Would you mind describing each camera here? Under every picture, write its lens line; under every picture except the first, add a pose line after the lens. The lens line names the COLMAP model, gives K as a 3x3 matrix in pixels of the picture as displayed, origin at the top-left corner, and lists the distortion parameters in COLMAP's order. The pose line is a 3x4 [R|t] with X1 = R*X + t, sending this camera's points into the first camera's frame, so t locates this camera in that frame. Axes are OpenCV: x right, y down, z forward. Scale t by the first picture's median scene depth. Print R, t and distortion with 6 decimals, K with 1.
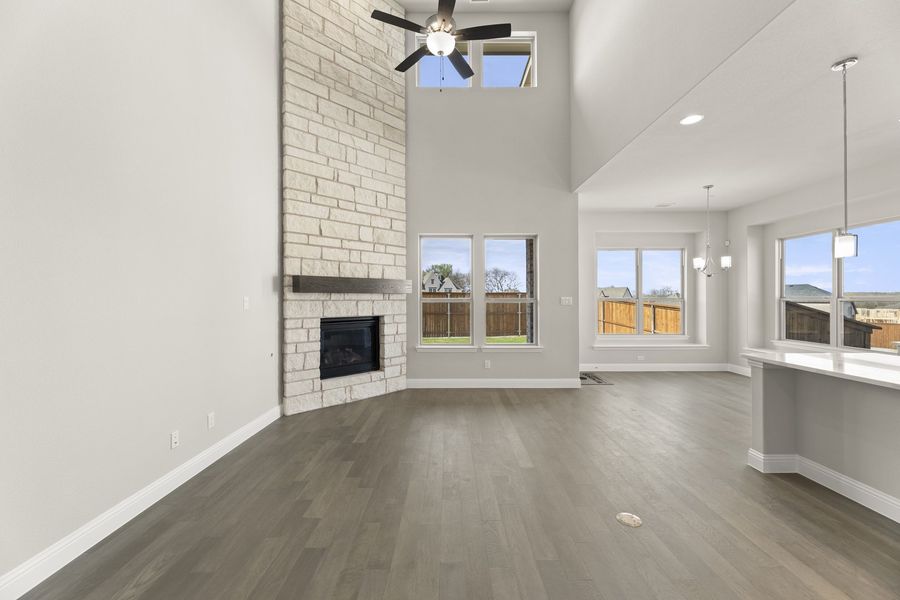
lens RADIAL K [[354.8, 0, 449.7], [0, 354.8, 298.4], [0, 0, 1]] dist [-0.002702, -0.000123]
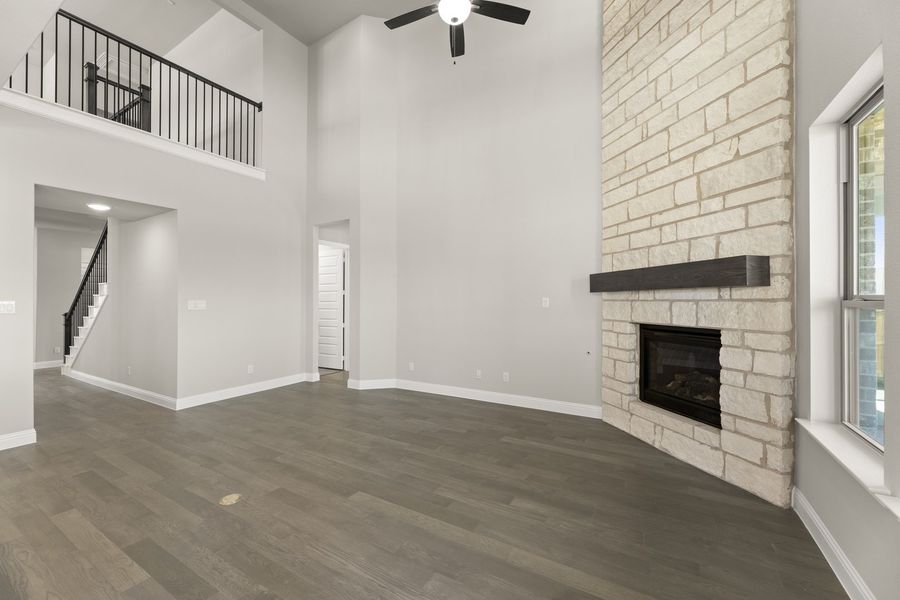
lens RADIAL K [[354.8, 0, 443.1], [0, 354.8, 298.0], [0, 0, 1]] dist [-0.002702, -0.000123]
pose [[-0.509834, -0.001175, -0.860272, 0.517143], [0.008965, 0.999938, -0.006679, 0.001263], [0.860226, -0.011118, -0.509791, 0.986660]]
